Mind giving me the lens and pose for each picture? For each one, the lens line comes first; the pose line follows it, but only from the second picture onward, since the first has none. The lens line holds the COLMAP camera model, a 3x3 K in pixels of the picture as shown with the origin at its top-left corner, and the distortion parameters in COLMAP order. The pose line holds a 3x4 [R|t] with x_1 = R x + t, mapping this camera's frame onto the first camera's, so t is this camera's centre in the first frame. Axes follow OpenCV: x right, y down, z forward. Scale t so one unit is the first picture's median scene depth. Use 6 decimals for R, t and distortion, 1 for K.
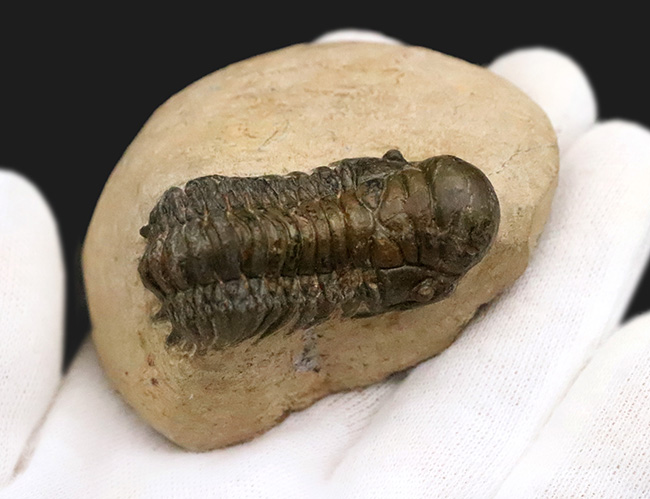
lens RADIAL K [[1719.7, 0, 299.1], [0, 1719.7, 269.0], [0, 0, 1]] dist [0.010525, 0.000000]
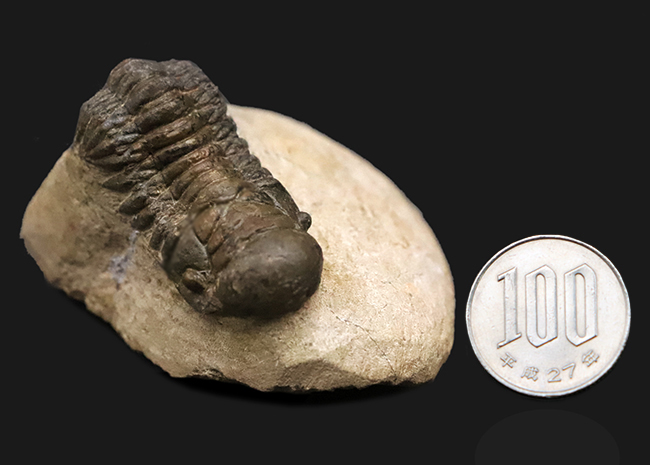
lens RADIAL K [[1446.4, 0, 324.7], [0, 1446.4, 234.0], [0, 0, 1]] dist [0.081467, 0.000000]
pose [[0.382813, 0.741967, -0.550399, 0.541068], [-0.905713, 0.418825, -0.065343, -0.013519], [0.182039, 0.523518, 0.832341, 0.249811]]
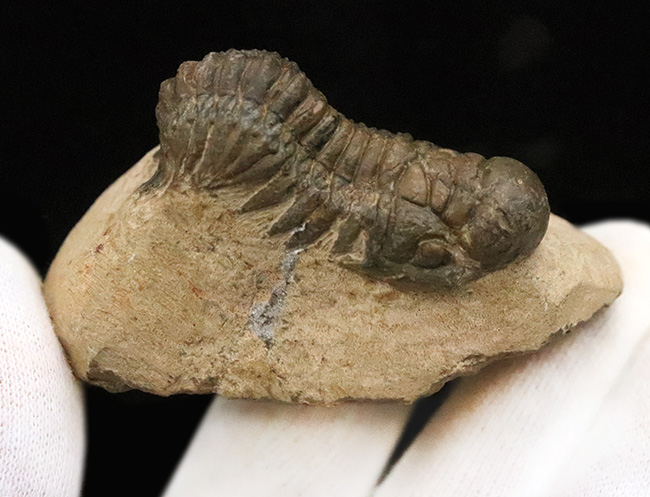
lens RADIAL K [[1719.7, 0, 352.7], [0, 1719.7, 243.8], [0, 0, 1]] dist [0.010525, 0.000000]
pose [[0.896205, 0.394655, -0.202641, 0.199539], [-0.427175, 0.644382, -0.634266, 0.547458], [-0.119738, 0.654996, 0.746085, 0.338478]]
